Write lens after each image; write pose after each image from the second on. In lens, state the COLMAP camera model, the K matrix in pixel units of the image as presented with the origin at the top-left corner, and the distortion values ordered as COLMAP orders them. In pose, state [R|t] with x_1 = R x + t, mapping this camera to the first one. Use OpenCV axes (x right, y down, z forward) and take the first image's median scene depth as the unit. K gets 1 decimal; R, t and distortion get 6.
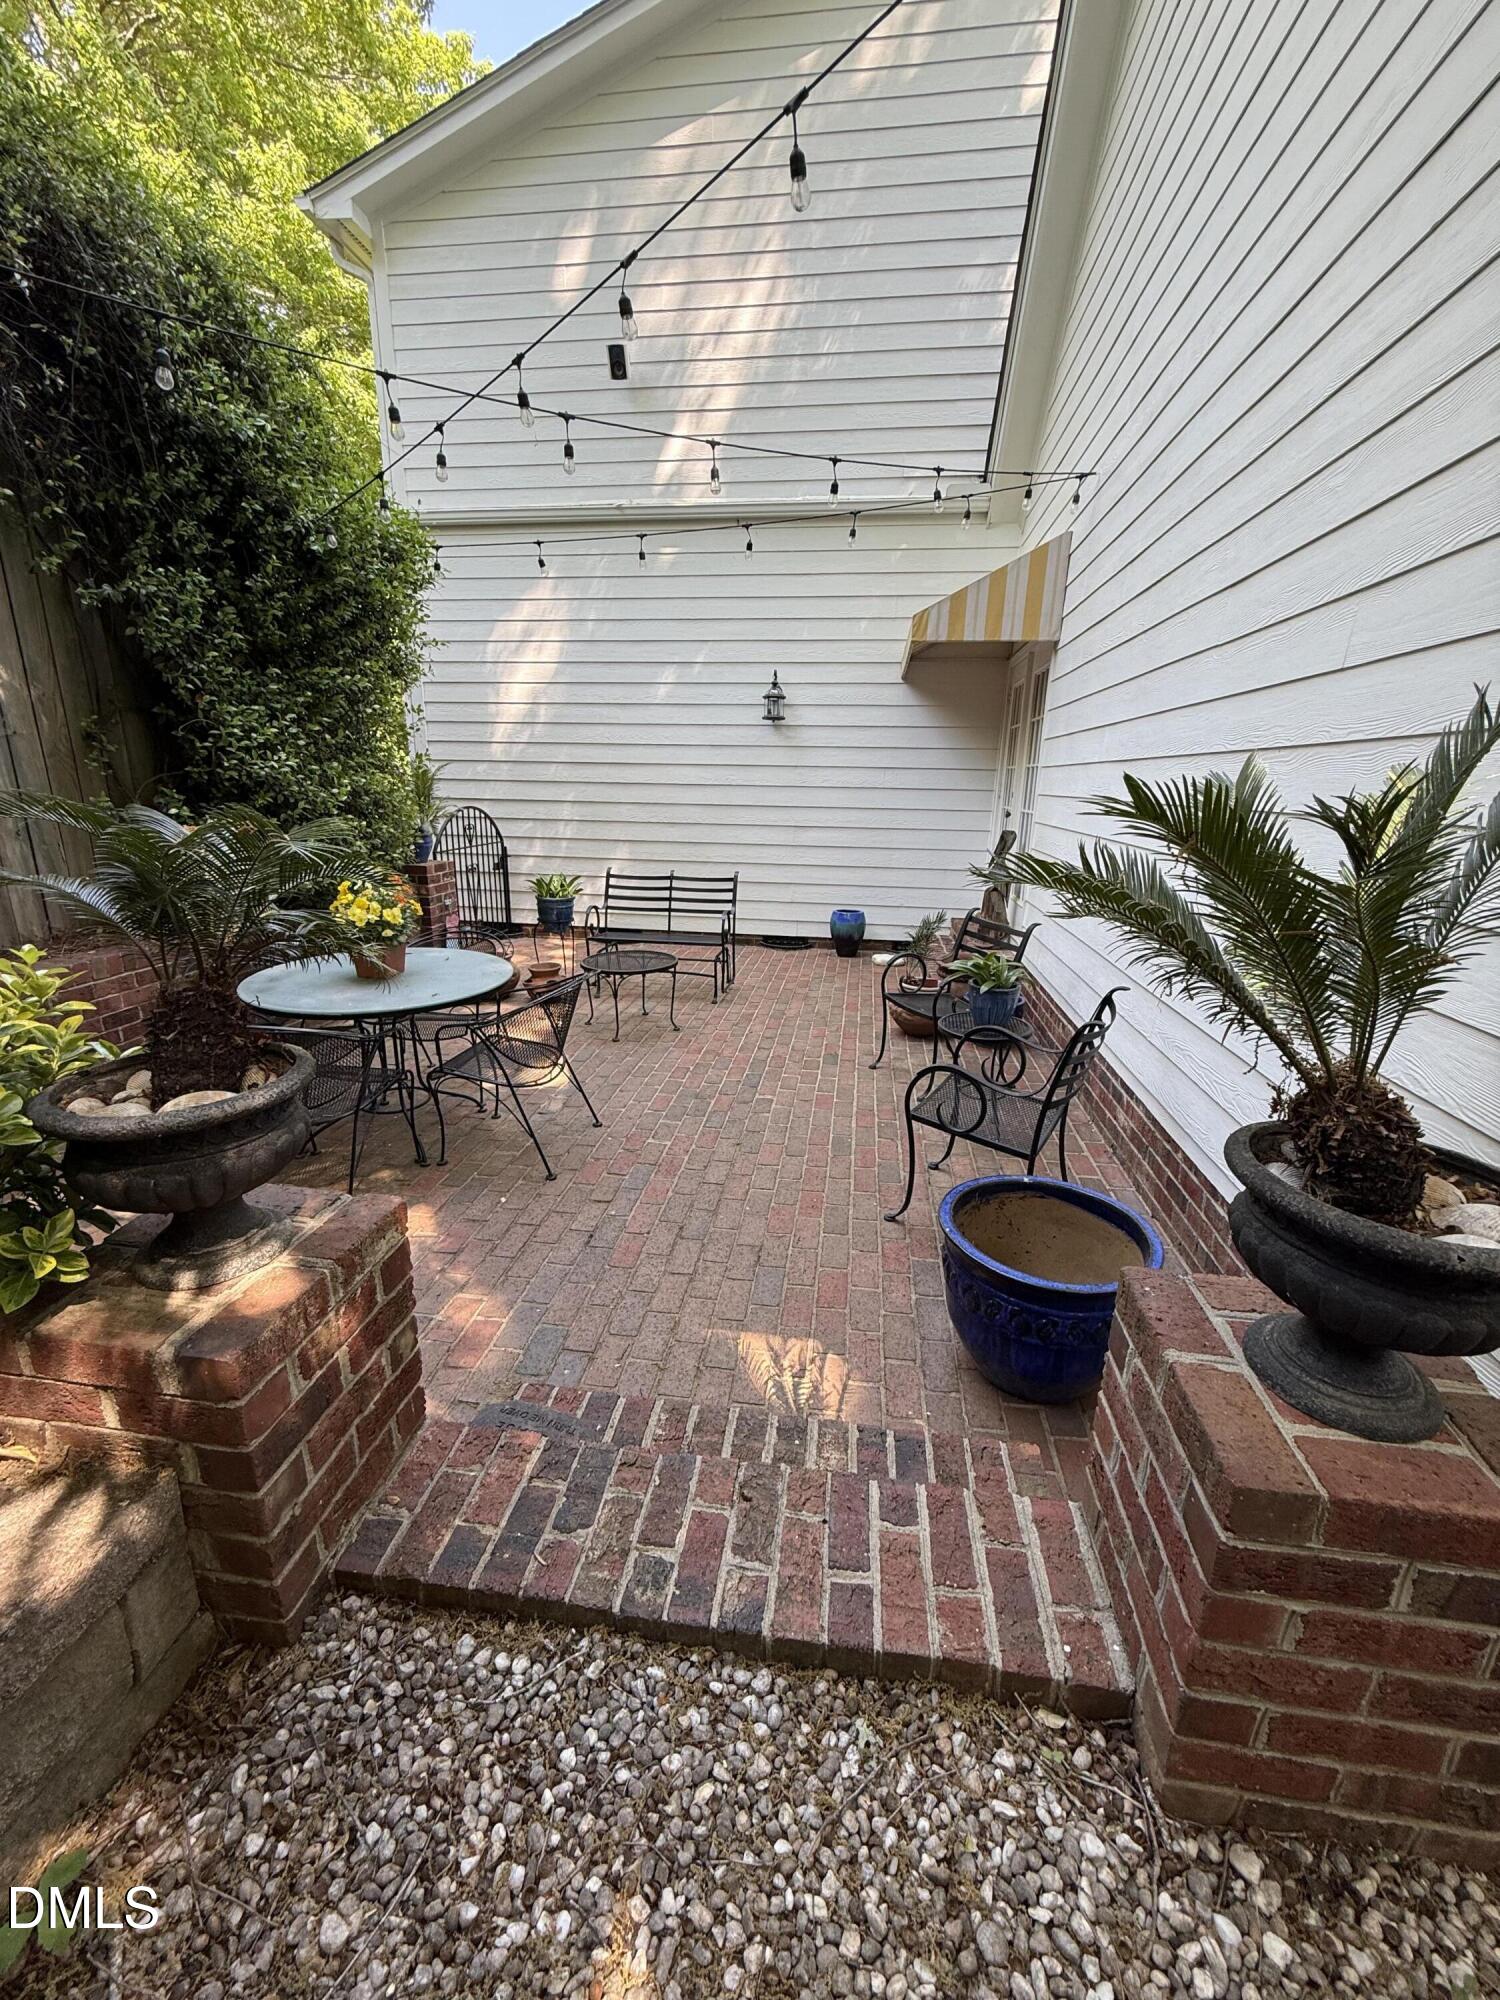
lens RADIAL K [[794.6, 0, 750.0], [0, 794.6, 1000.0], [0, 0, 1]] dist [-0.000661, 0.000444]
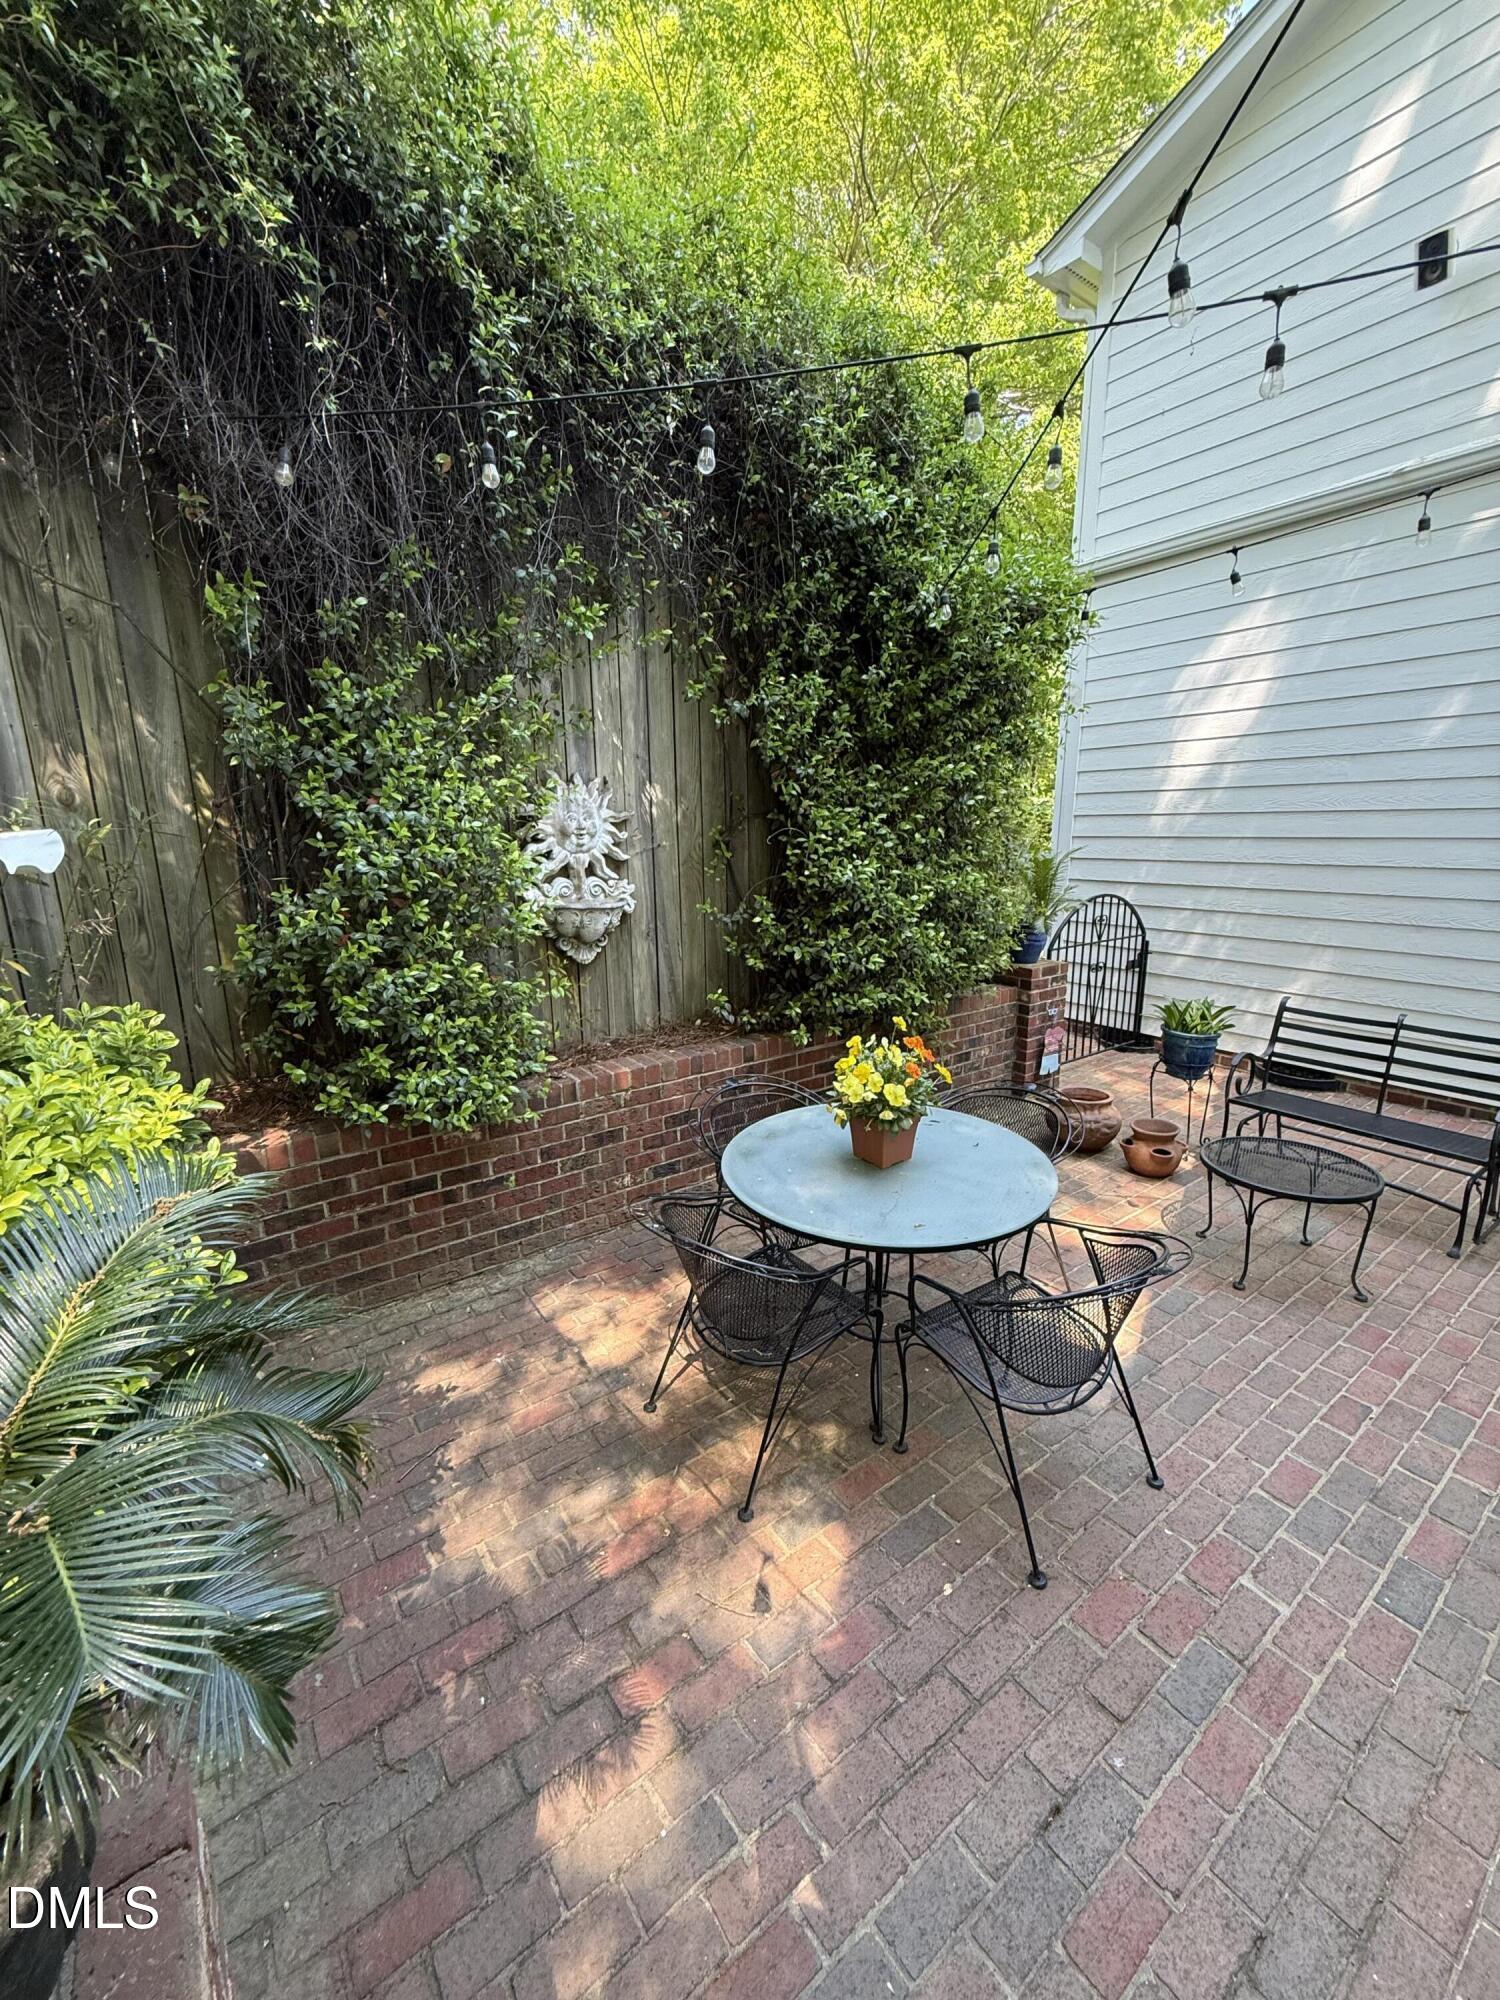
lens RADIAL K [[794.6, 0, 750.0], [0, 794.6, 1000.0], [0, 0, 1]] dist [-0.000661, 0.000444]
pose [[0.699211, 0.127230, -0.703503, -0.026393], [-0.169902, 0.985417, 0.009349, -0.134996], [0.694433, 0.112990, 0.710631, 0.281901]]
